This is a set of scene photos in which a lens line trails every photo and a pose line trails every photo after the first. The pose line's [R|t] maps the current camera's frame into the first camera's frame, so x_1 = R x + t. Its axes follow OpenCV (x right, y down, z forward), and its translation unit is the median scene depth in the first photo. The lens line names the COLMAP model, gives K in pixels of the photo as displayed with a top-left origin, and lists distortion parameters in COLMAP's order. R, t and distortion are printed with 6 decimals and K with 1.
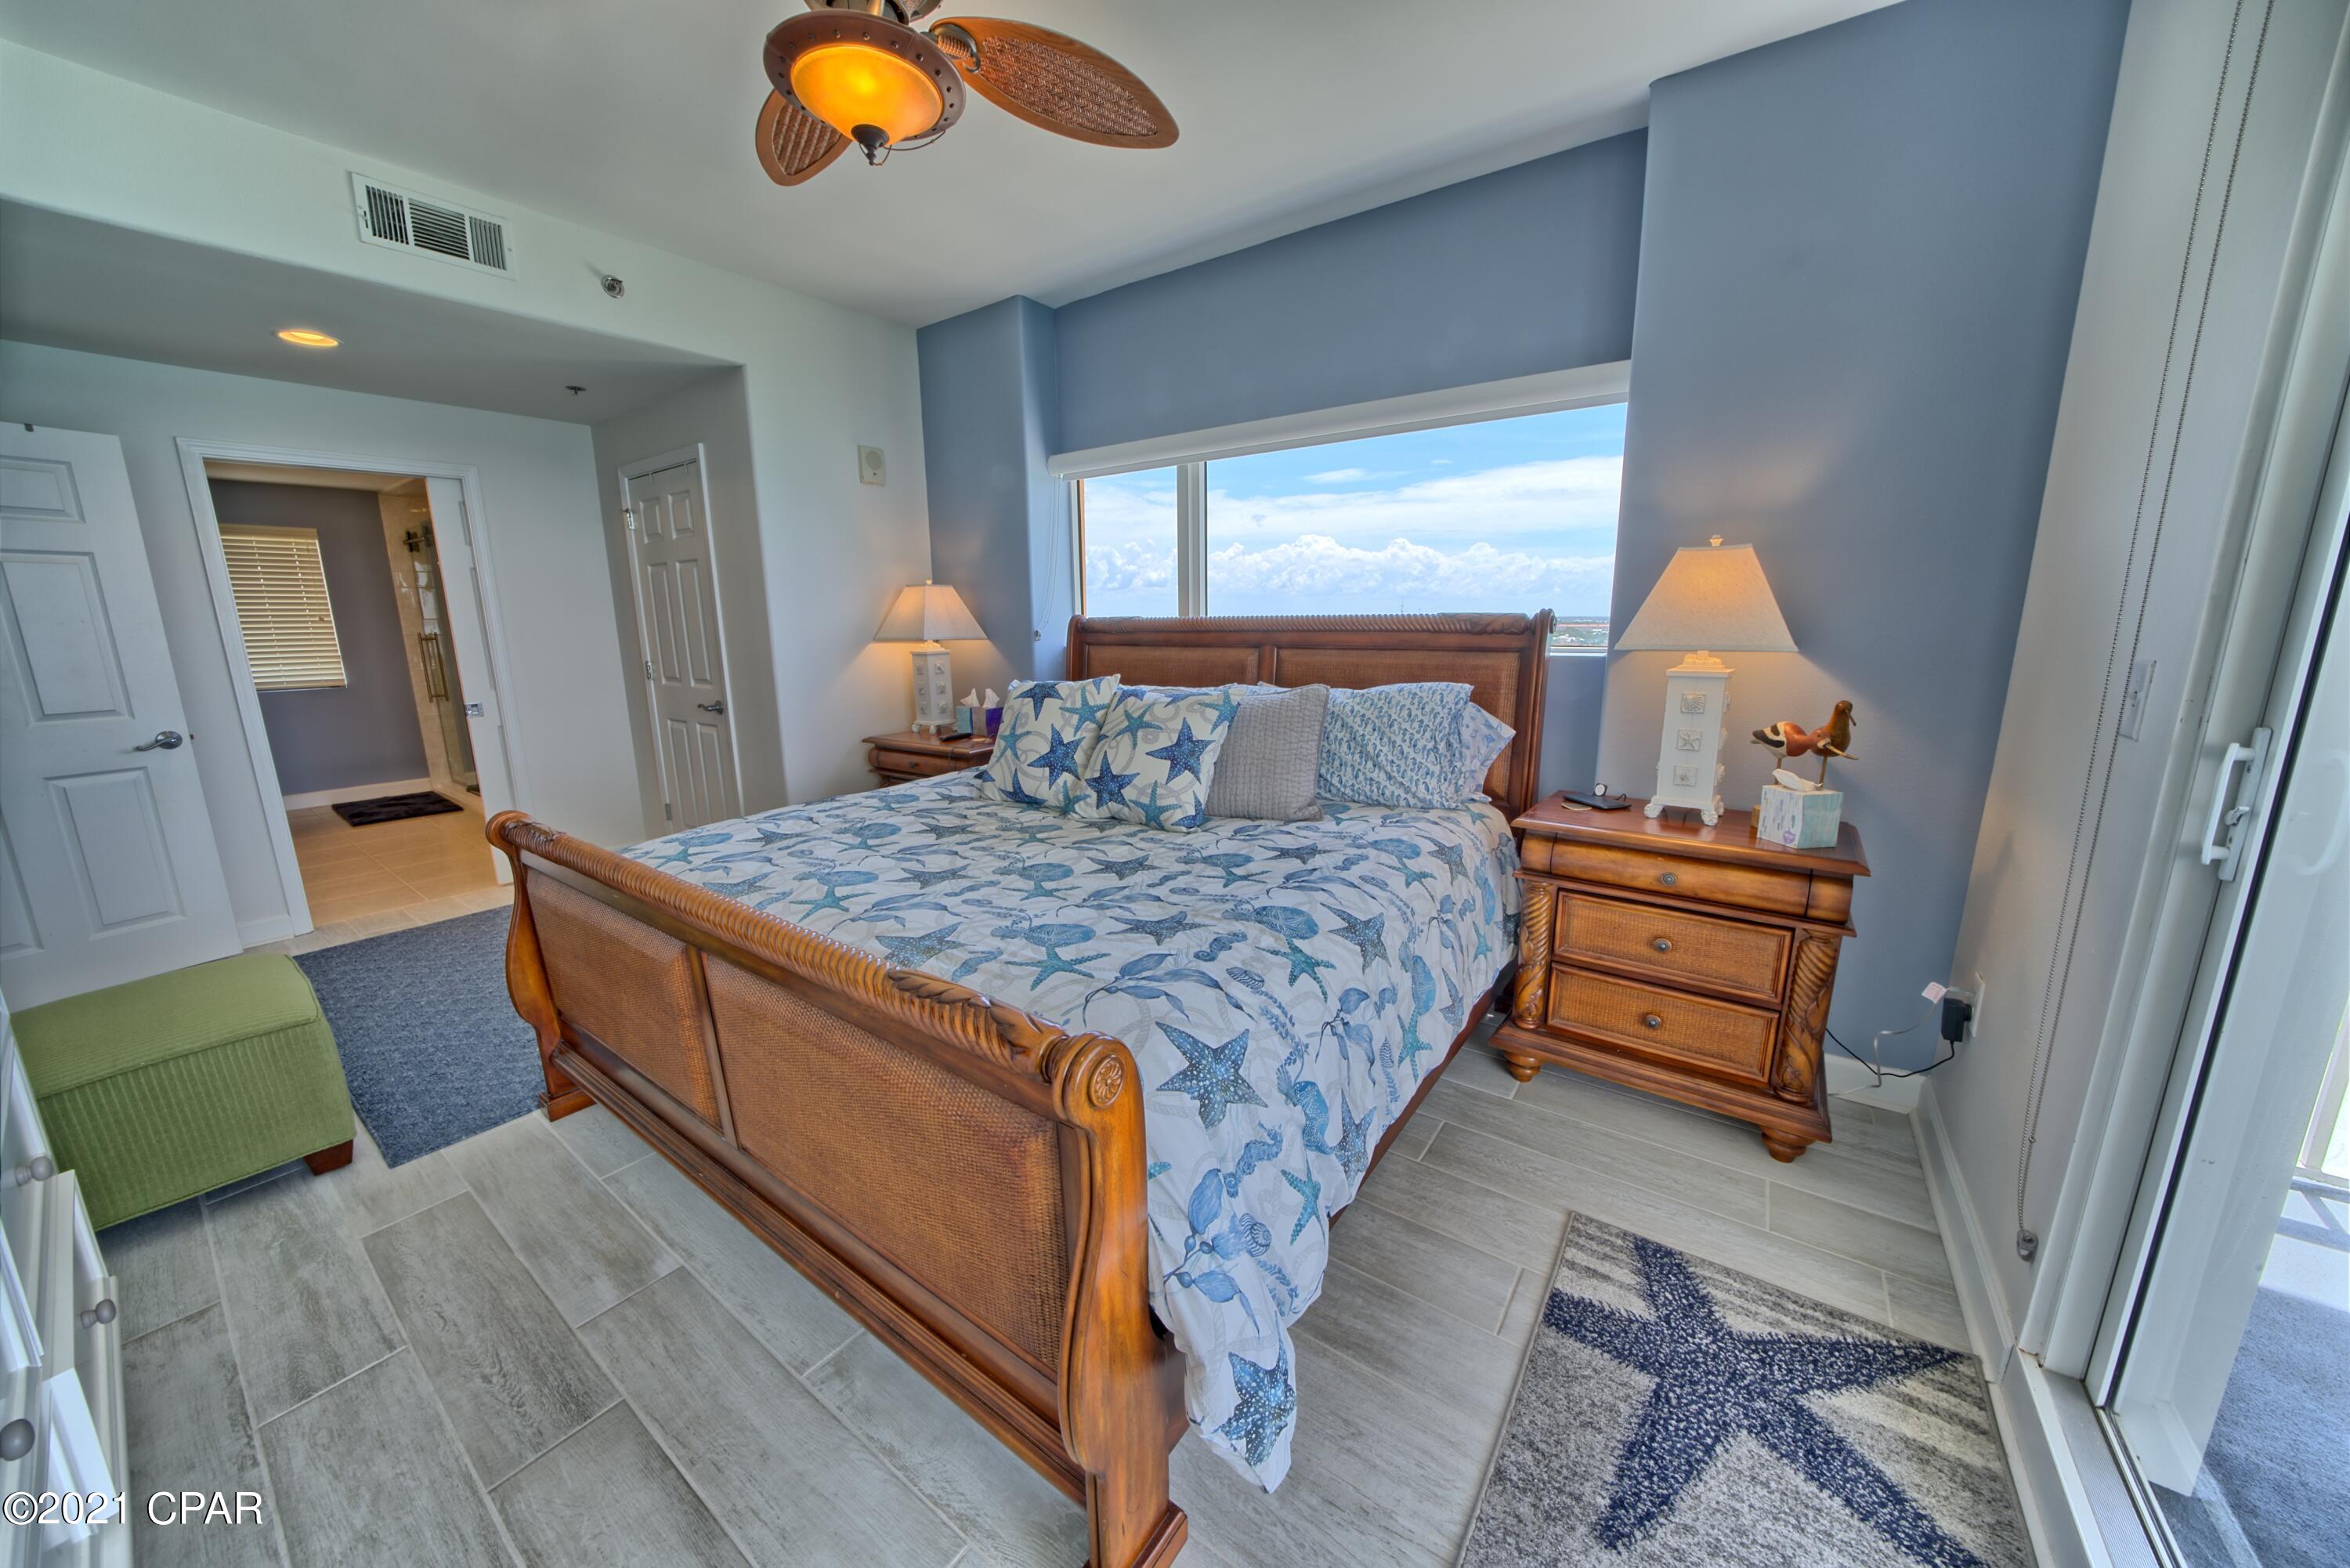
lens RADIAL K [[810.3, 0, 1171.3], [0, 810.3, 782.2], [0, 0, 1]] dist [-0.025860, 0.002030]
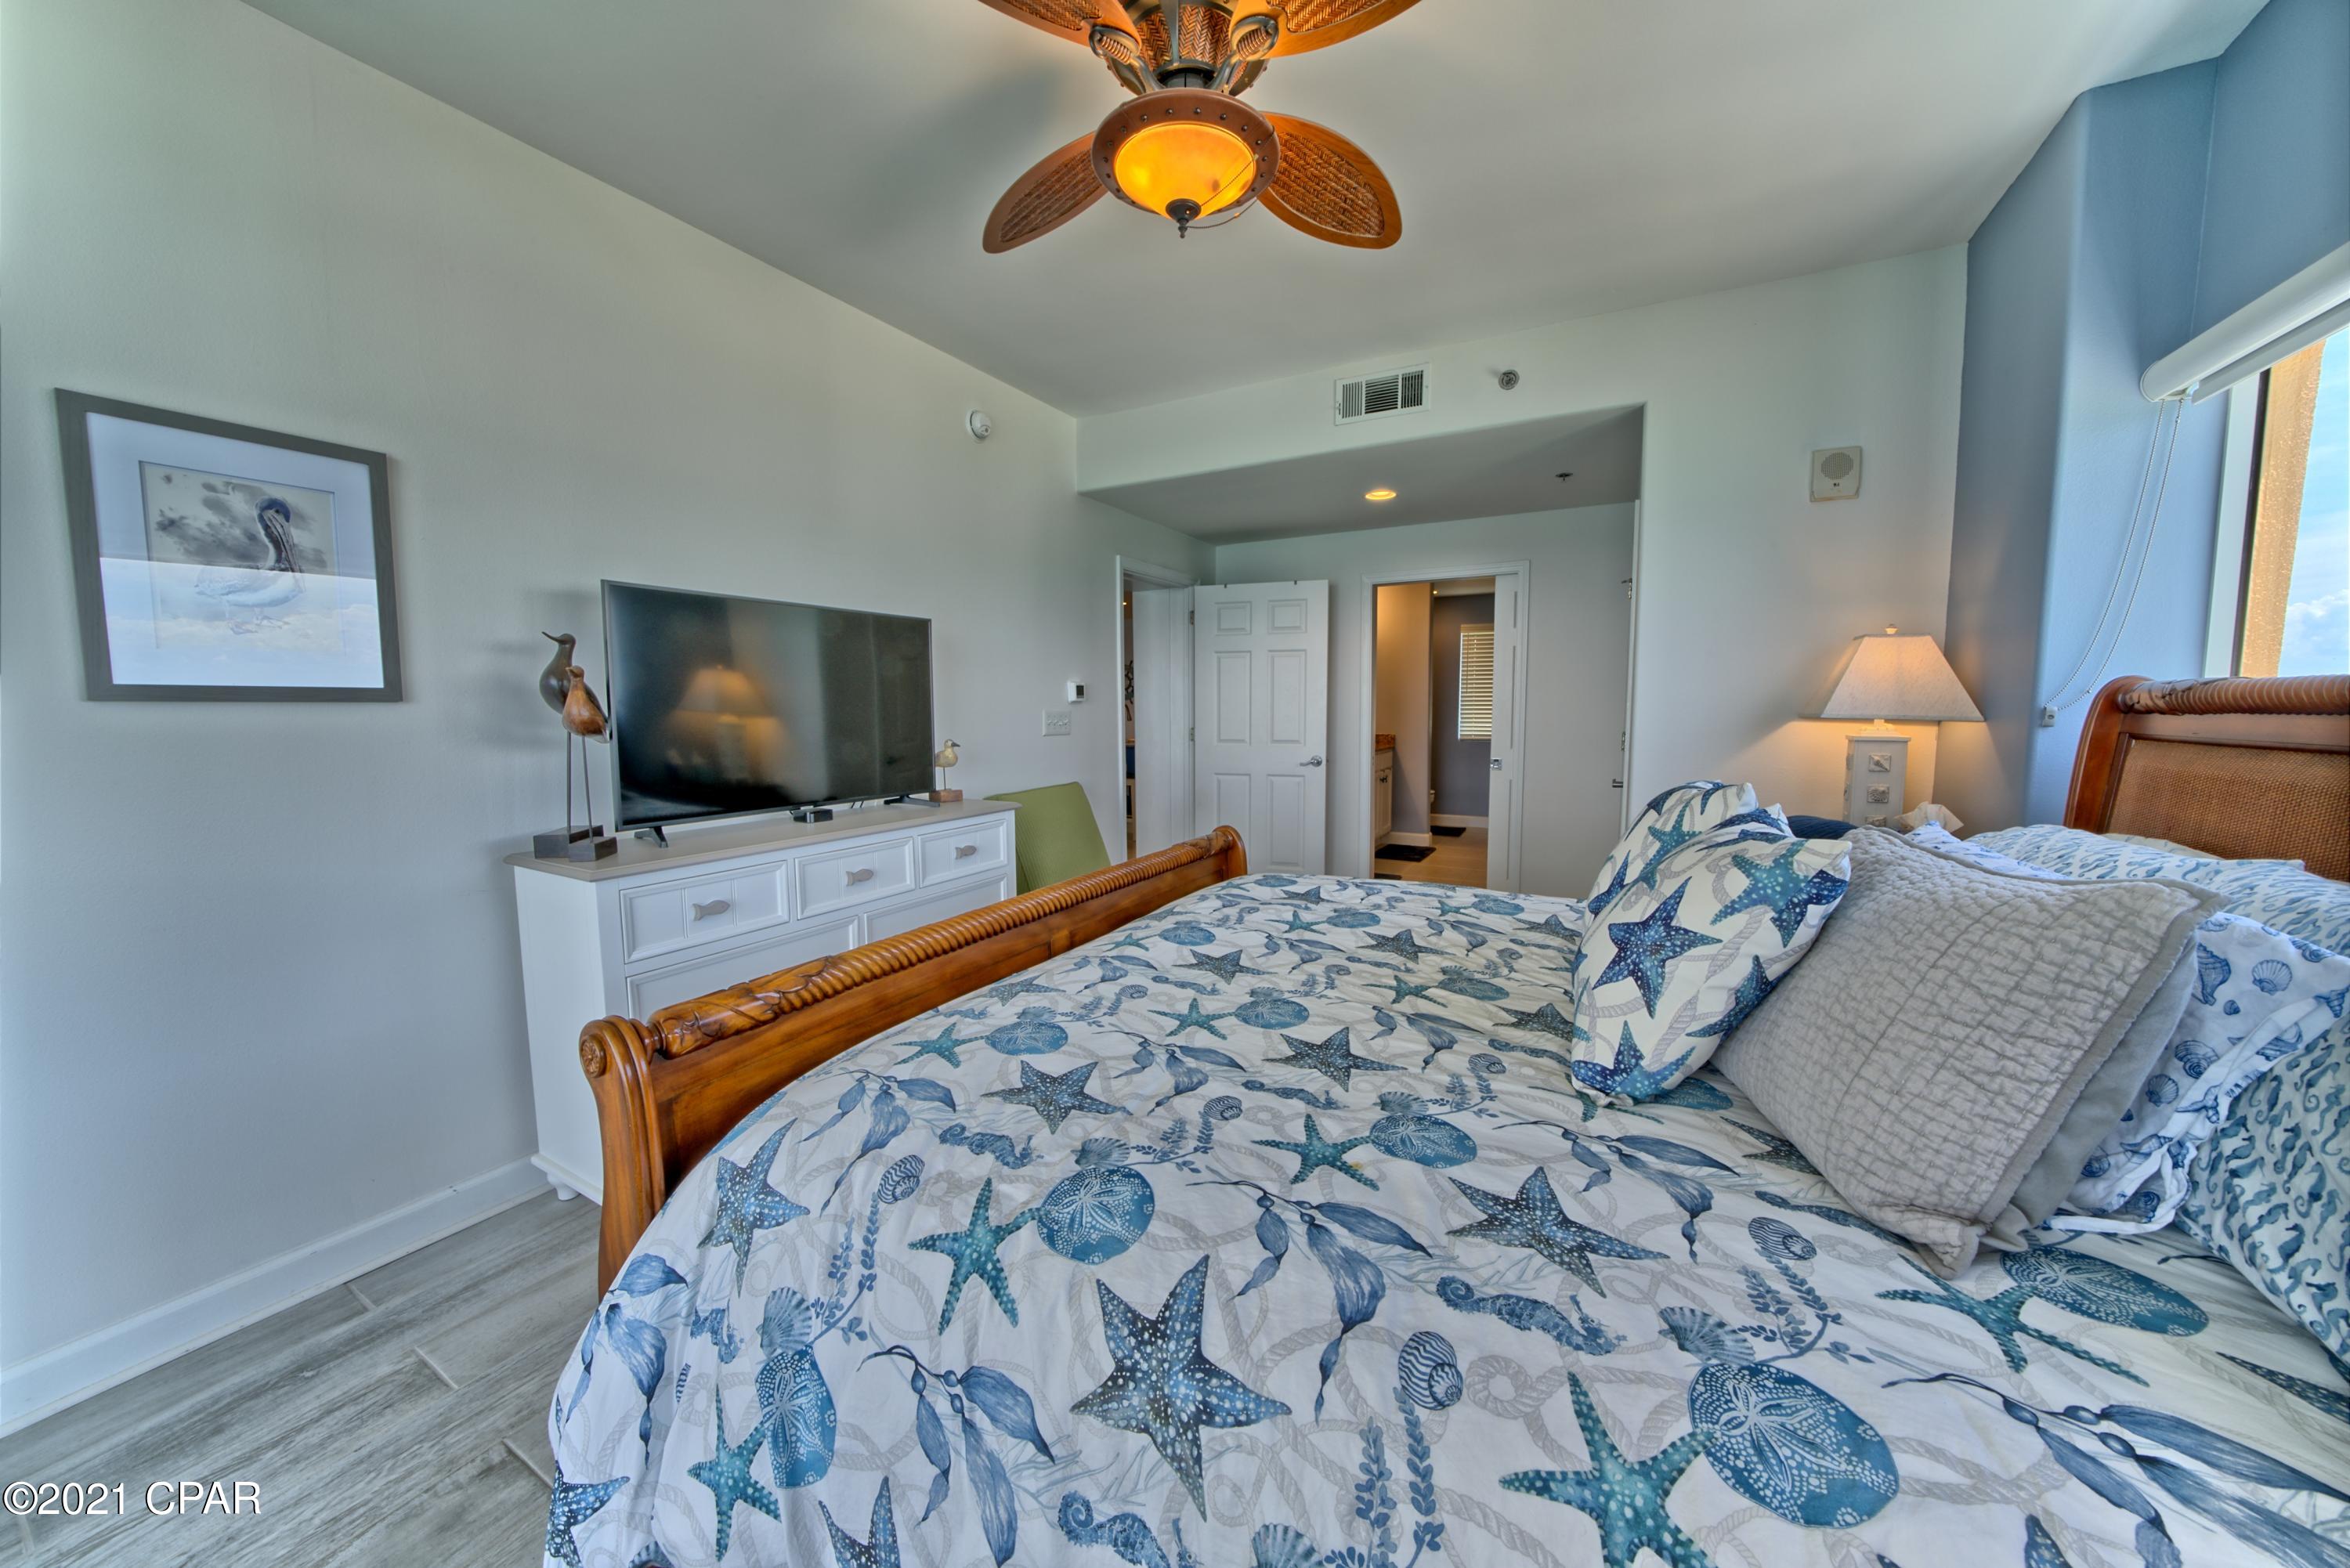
lens RADIAL K [[810.3, 0, 1171.3], [0, 810.3, 782.2], [0, 0, 1]] dist [-0.025860, 0.002030]
pose [[0.115263, 0.104512, -0.987822, 0.495197], [-0.194683, 0.977540, 0.080708, -0.125848], [0.974070, 0.183010, 0.133021, 0.691187]]
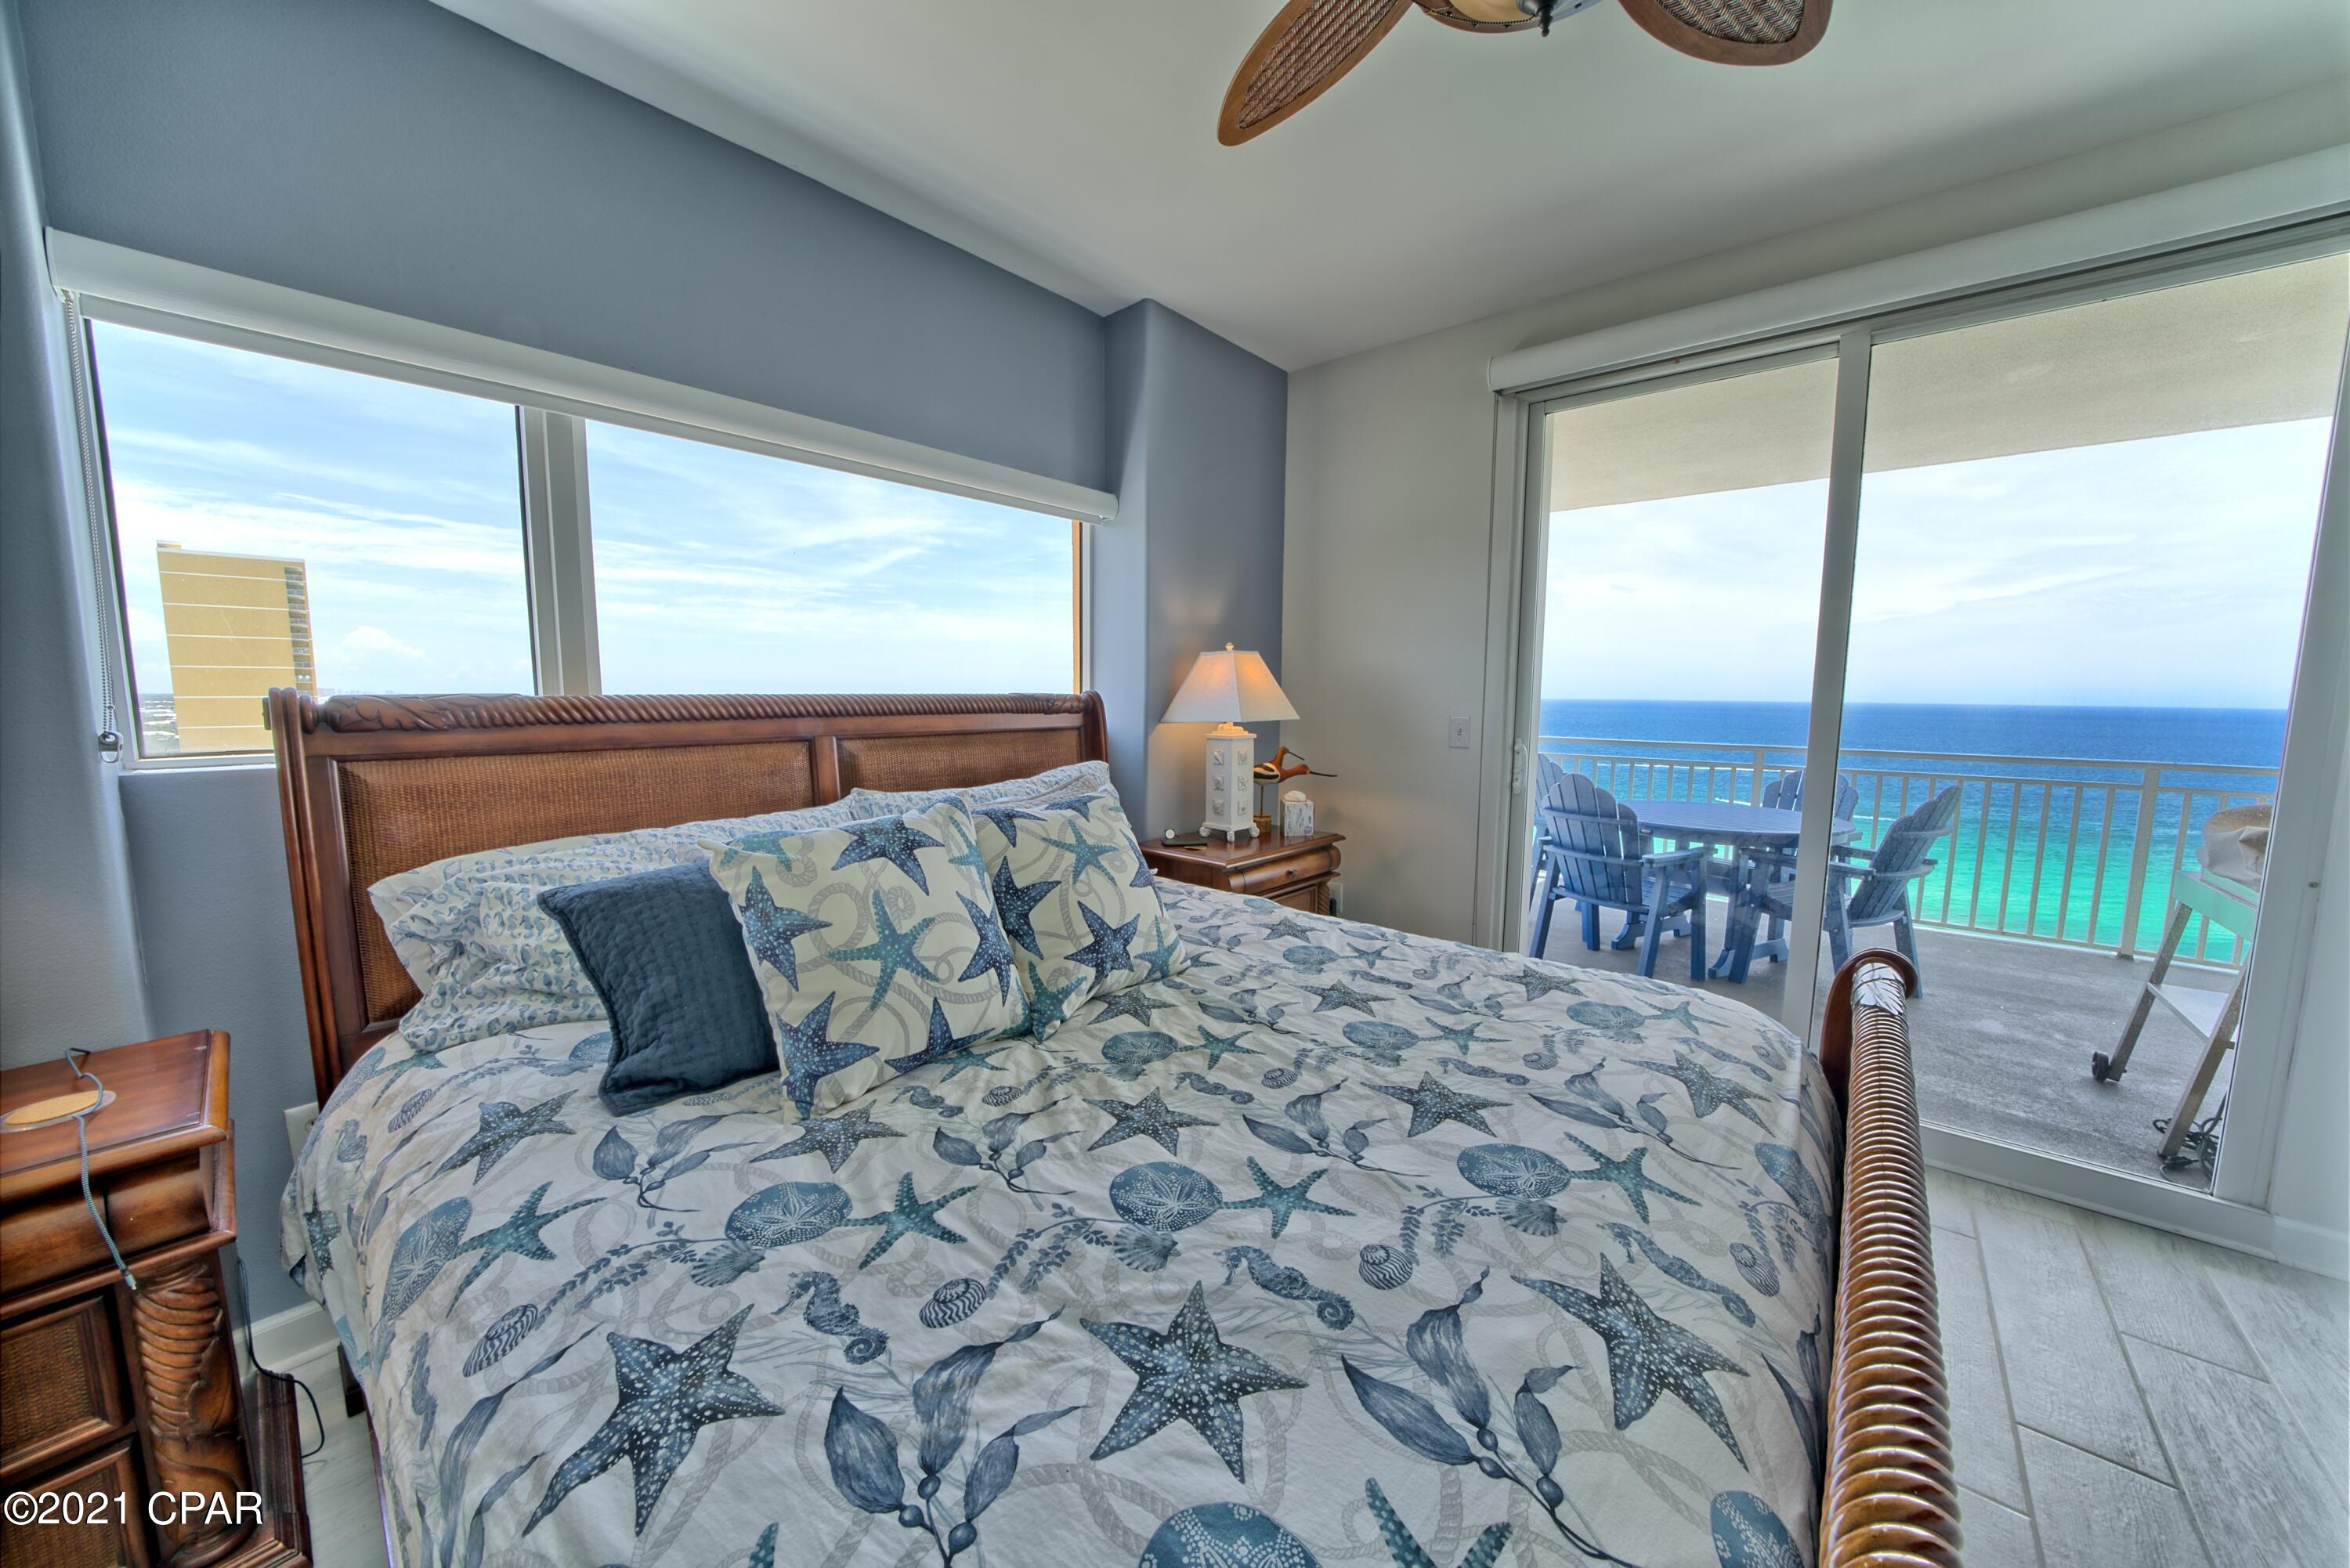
lens RADIAL K [[810.3, 0, 1171.3], [0, 810.3, 782.2], [0, 0, 1]] dist [-0.025860, 0.002030]
pose [[0.087045, -0.100050, 0.991168, -0.799230], [0.190702, 0.978217, 0.081995, -0.194020], [-0.977781, 0.181881, 0.104229, 0.960527]]
